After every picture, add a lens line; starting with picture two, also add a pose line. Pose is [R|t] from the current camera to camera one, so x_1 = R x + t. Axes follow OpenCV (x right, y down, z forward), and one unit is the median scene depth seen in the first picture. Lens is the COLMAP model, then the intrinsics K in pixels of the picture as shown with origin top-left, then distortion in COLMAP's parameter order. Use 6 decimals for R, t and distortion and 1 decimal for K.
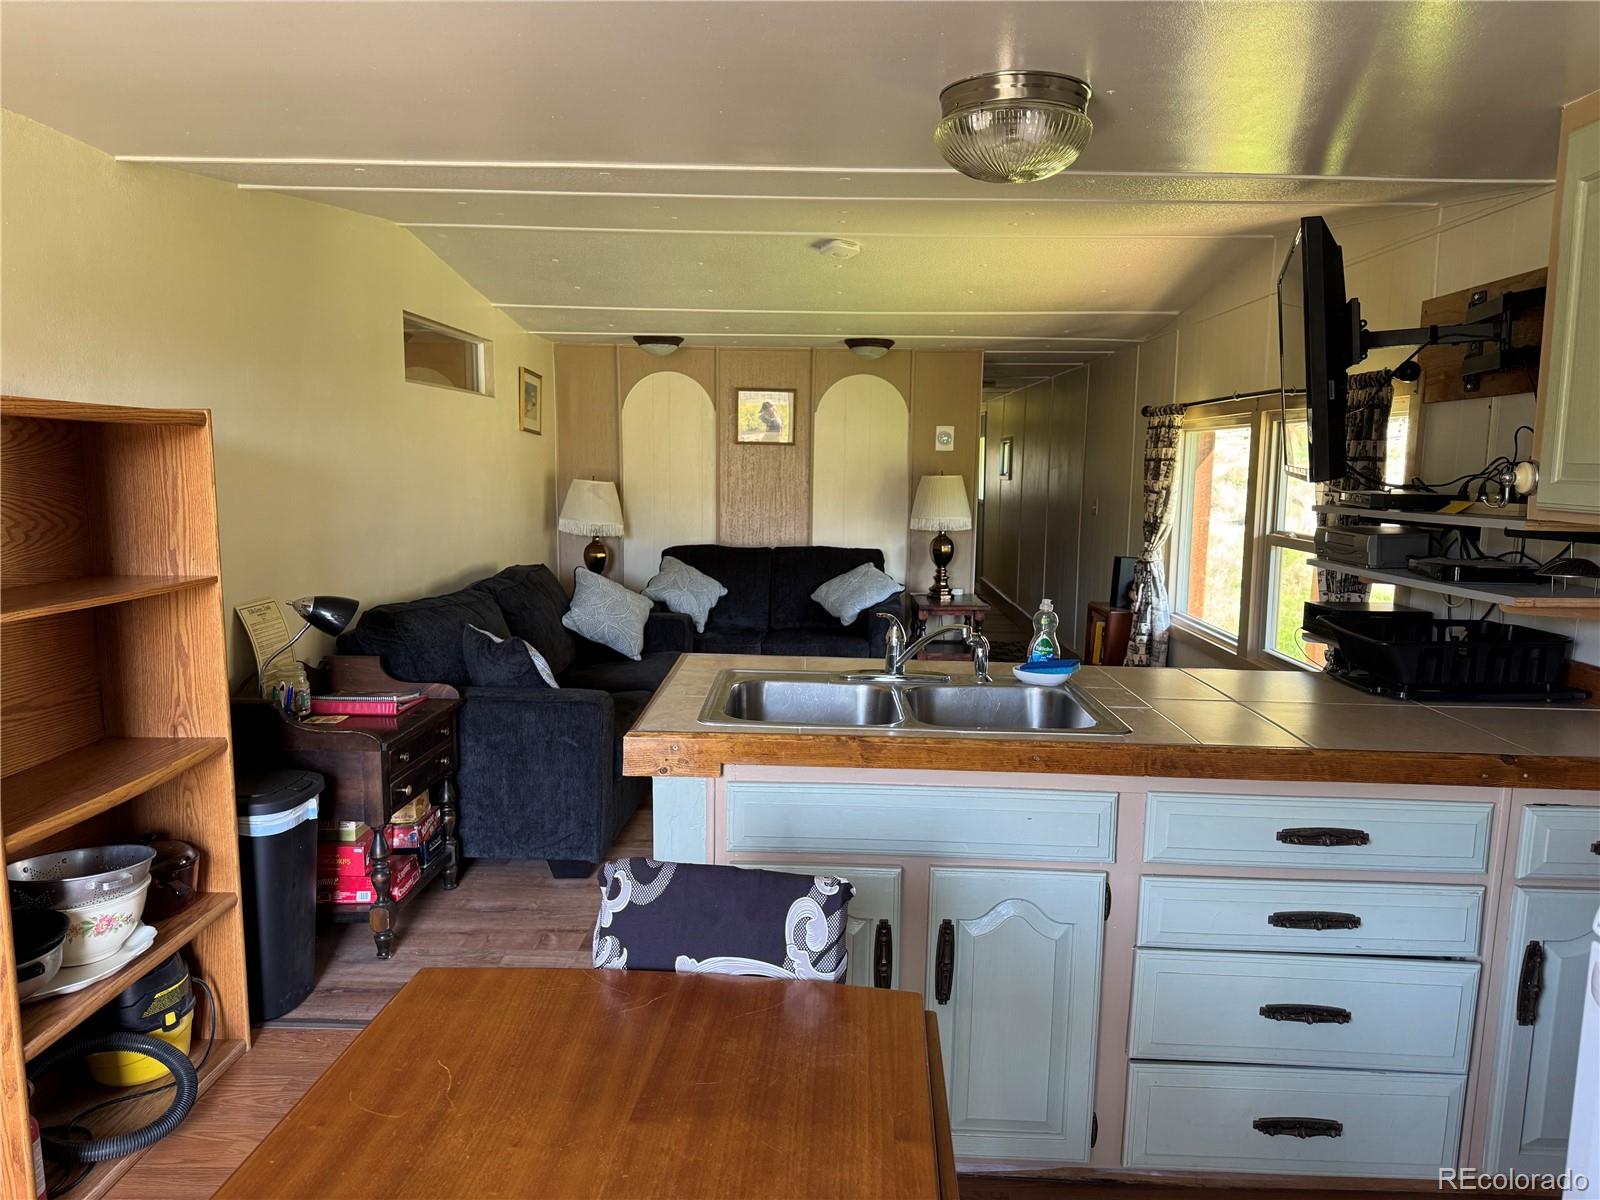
lens RADIAL K [[1112.9, 0, 775.9], [0, 1112.9, 621.6], [0, 0, 1]] dist [0.137368, -0.176745]
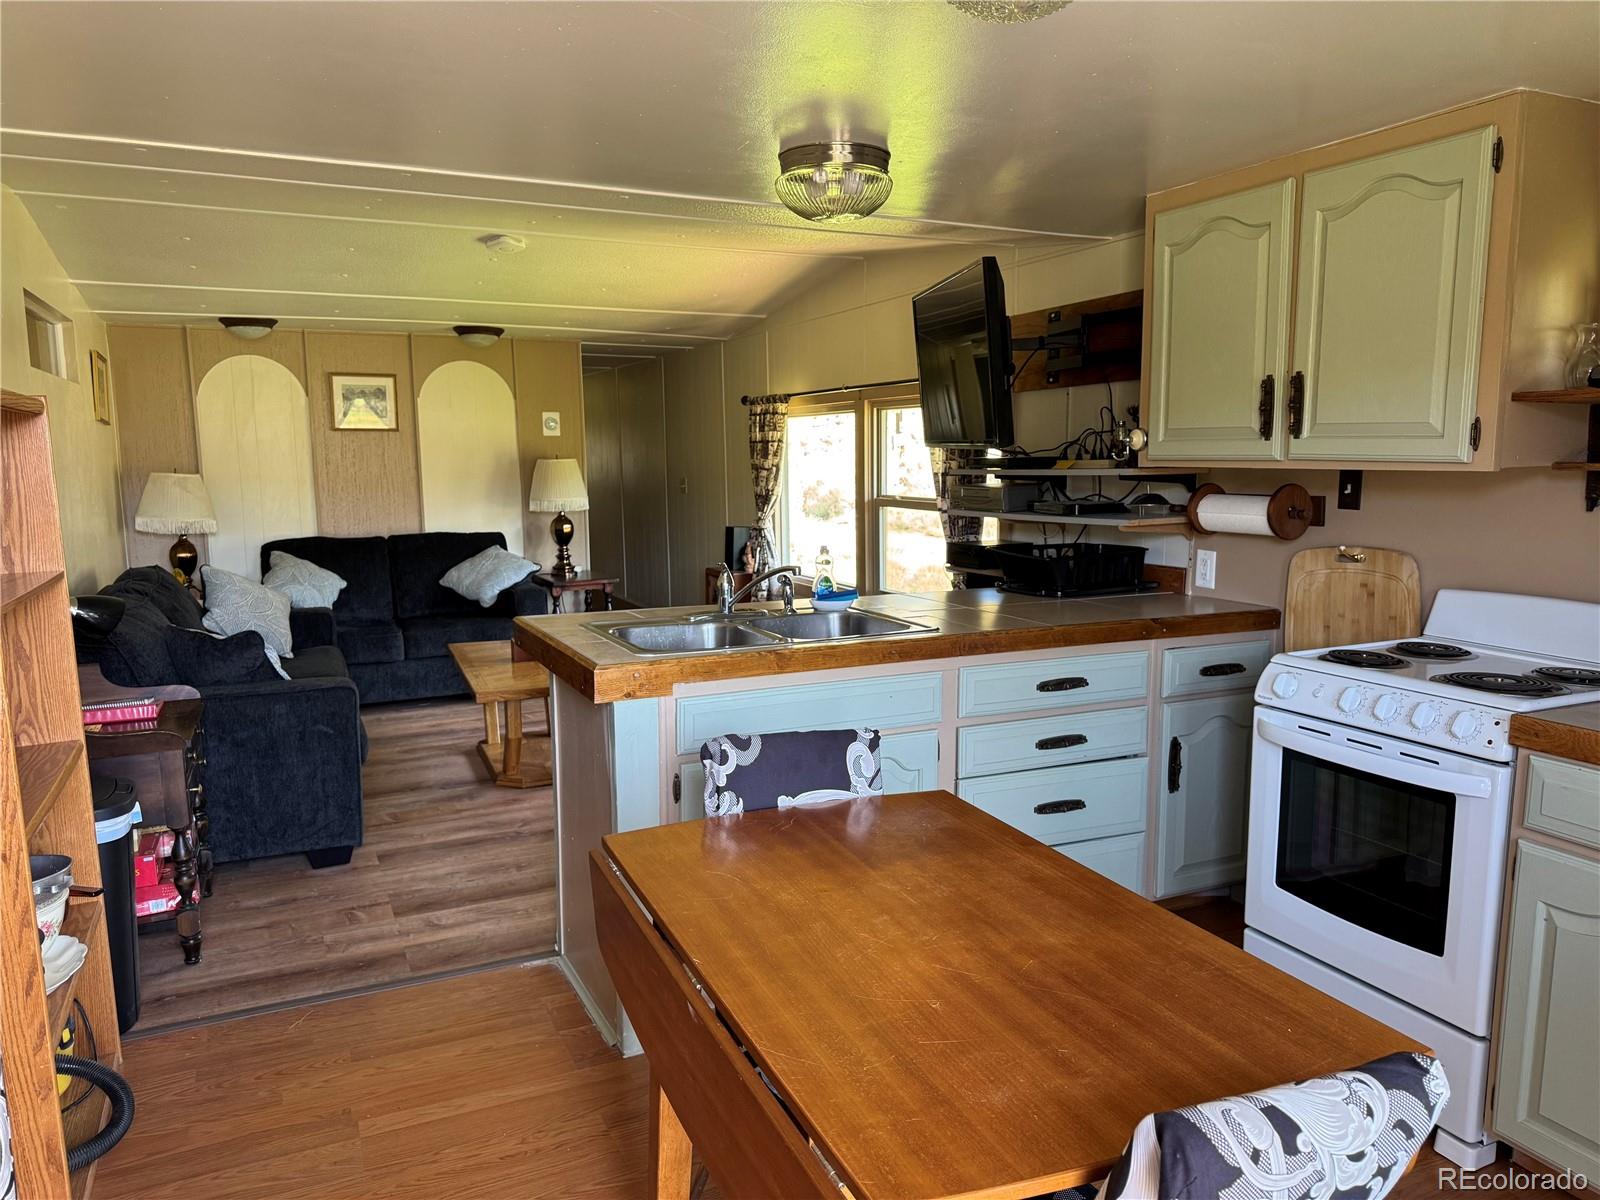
lens RADIAL K [[1112.9, 0, 775.9], [0, 1112.9, 621.6], [0, 0, 1]] dist [0.137368, -0.176745]
pose [[0.900523, -0.089656, 0.425464, -0.236137], [0.085525, 0.995918, 0.028845, 0.016704], [-0.426314, 0.010412, 0.904515, -0.082628]]
